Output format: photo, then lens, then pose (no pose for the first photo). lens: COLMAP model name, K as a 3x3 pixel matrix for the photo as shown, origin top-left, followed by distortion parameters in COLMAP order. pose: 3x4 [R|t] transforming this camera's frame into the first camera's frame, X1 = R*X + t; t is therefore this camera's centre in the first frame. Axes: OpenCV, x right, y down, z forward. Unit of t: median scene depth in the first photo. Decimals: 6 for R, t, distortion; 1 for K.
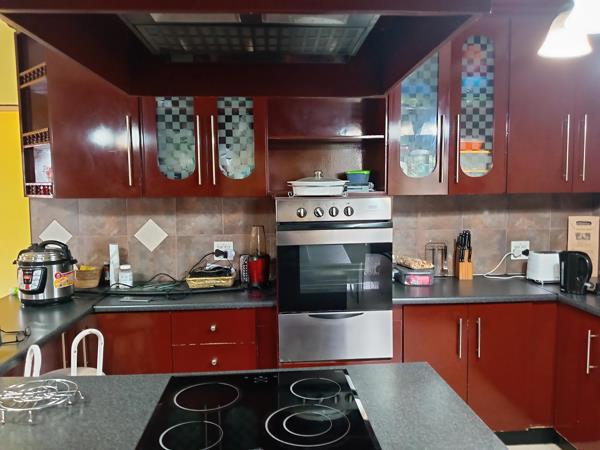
lens RADIAL K [[457.8, 0, 300.0], [0, 457.8, 225.0], [0, 0, 1]] dist [0.067348, -0.170469]
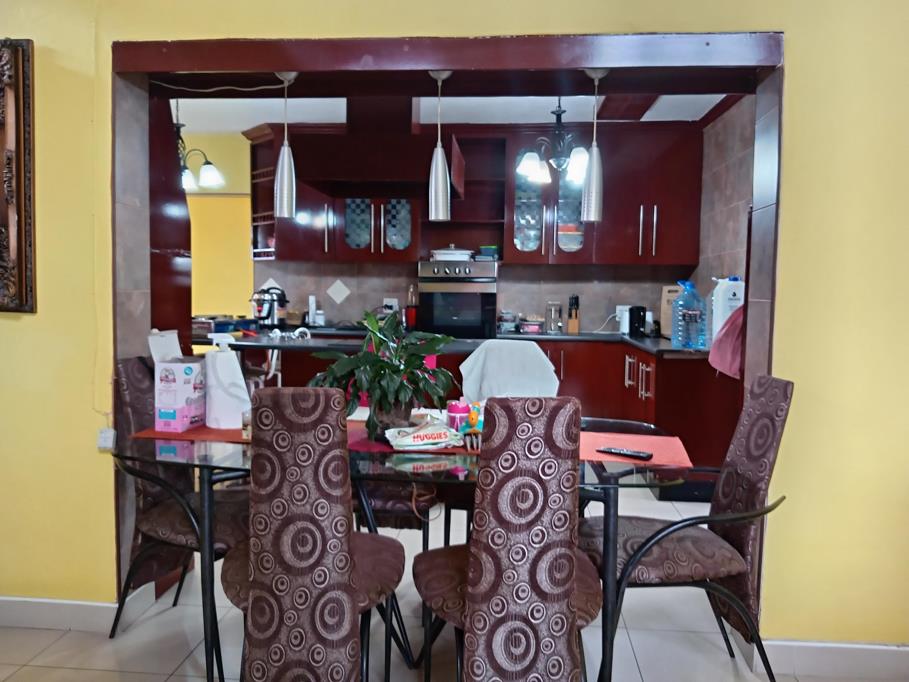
lens RADIAL K [[693.6, 0, 454.5], [0, 693.6, 341.0], [0, 0, 1]] dist [0.067348, -0.170469]
pose [[0.988463, 0.038750, -0.146419, 0.352334], [-0.040485, 0.999141, -0.008886, 0.191074], [0.145949, 0.014712, 0.989183, -1.070705]]
